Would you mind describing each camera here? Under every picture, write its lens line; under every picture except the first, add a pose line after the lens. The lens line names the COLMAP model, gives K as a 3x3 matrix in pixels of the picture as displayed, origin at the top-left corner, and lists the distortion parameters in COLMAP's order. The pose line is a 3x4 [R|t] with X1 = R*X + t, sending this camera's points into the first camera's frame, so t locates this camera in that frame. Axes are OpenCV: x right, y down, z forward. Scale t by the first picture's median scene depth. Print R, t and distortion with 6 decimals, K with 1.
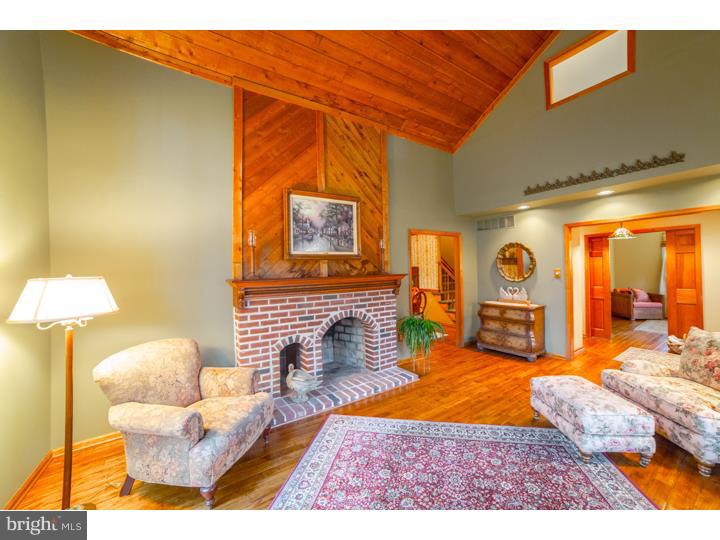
lens RADIAL K [[289.9, 0, 360.0], [0, 289.9, 270.0], [0, 0, 1]] dist [-0.052859, 0.000250]
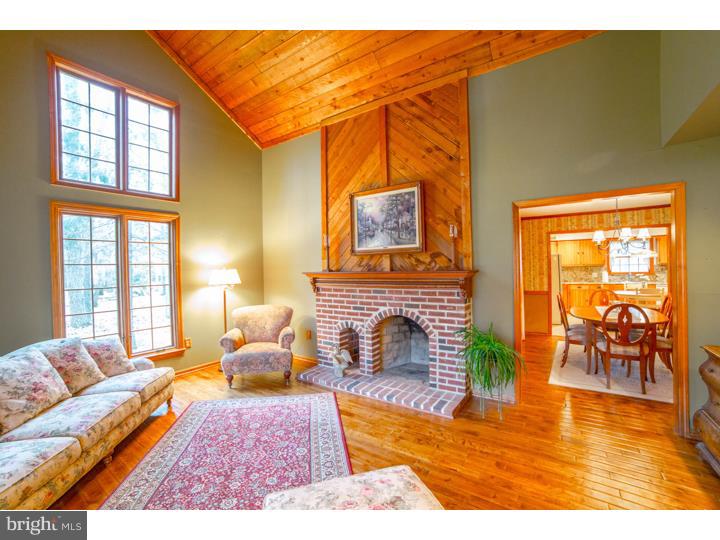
lens RADIAL K [[311.1, 0, 360.0], [0, 311.1, 270.0], [0, 0, 1]] dist [-0.061966, 0.000288]
pose [[0.363319, 0.025120, -0.931326, 0.843820], [0.012586, 0.999413, 0.031866, -0.016596], [0.931580, -0.023299, 0.362790, 0.526011]]
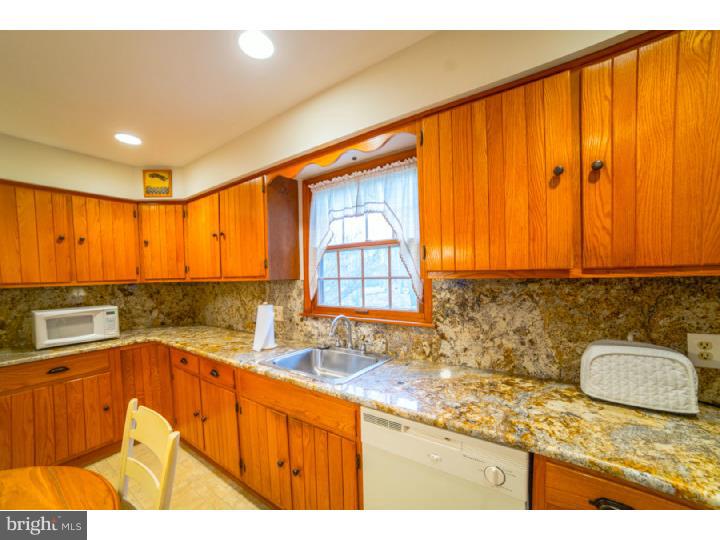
lens RADIAL K [[287.0, 0, 361.1], [0, 287.0, 287.3], [0, 0, 1]] dist [-0.055394, 0.000149]
pose [[0.357447, 0.055900, -0.932259, 0.002784], [0.005666, 0.998059, 0.062018, 0.021540], [0.933916, -0.027450, 0.356437, 3.020420]]
